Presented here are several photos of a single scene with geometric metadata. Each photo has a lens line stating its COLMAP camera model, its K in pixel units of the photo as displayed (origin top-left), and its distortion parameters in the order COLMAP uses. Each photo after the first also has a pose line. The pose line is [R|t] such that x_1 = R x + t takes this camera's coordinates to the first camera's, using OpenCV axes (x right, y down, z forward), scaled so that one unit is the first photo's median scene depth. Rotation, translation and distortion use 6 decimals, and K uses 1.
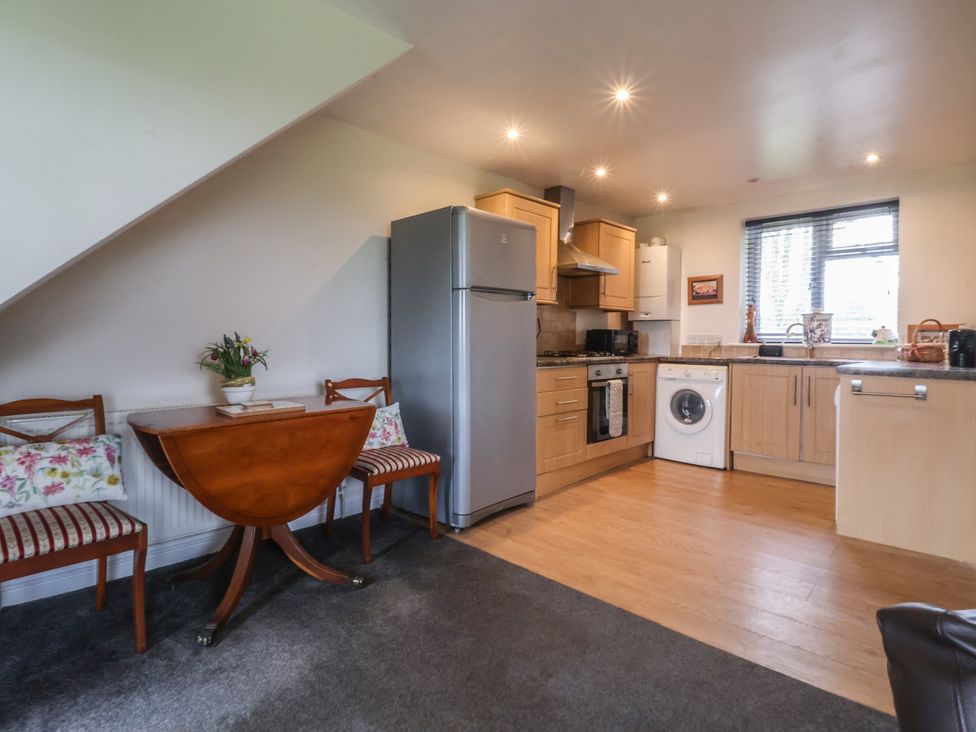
lens RADIAL K [[518.6, 0, 482.8], [0, 518.6, 357.8], [0, 0, 1]] dist [0.001494, -0.001426]
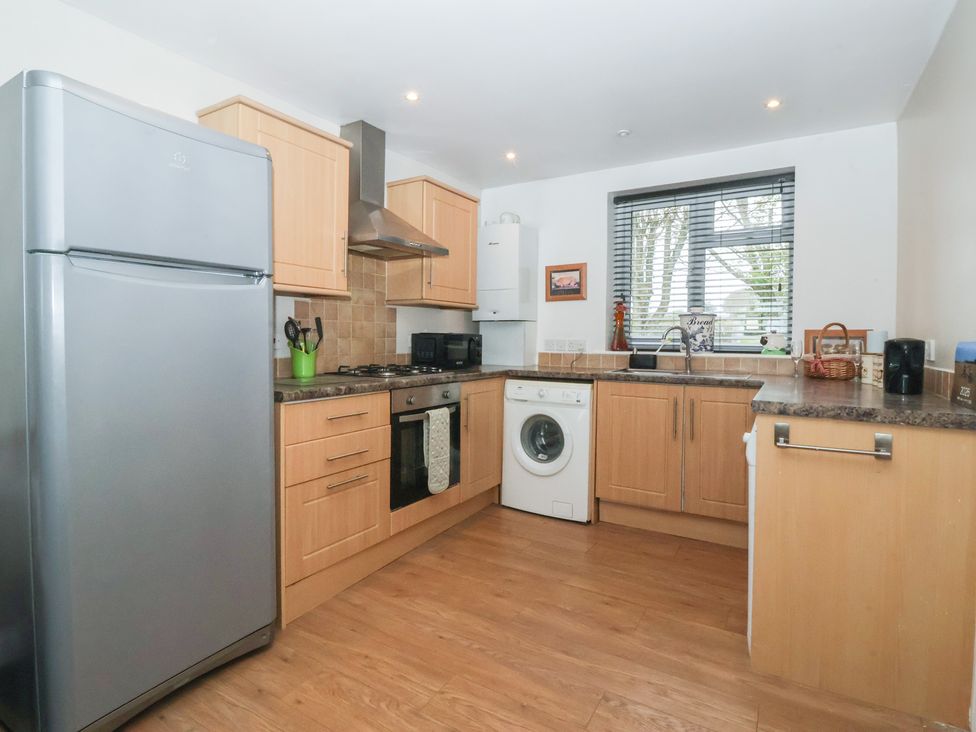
lens RADIAL K [[518.6, 0, 486.0], [0, 518.6, 365.5], [0, 0, 1]] dist [0.001494, -0.001426]
pose [[0.973909, -0.011892, 0.226625, 0.155411], [0.007839, 0.999793, 0.018775, -0.024950], [-0.226801, -0.016508, 0.973801, 0.308869]]
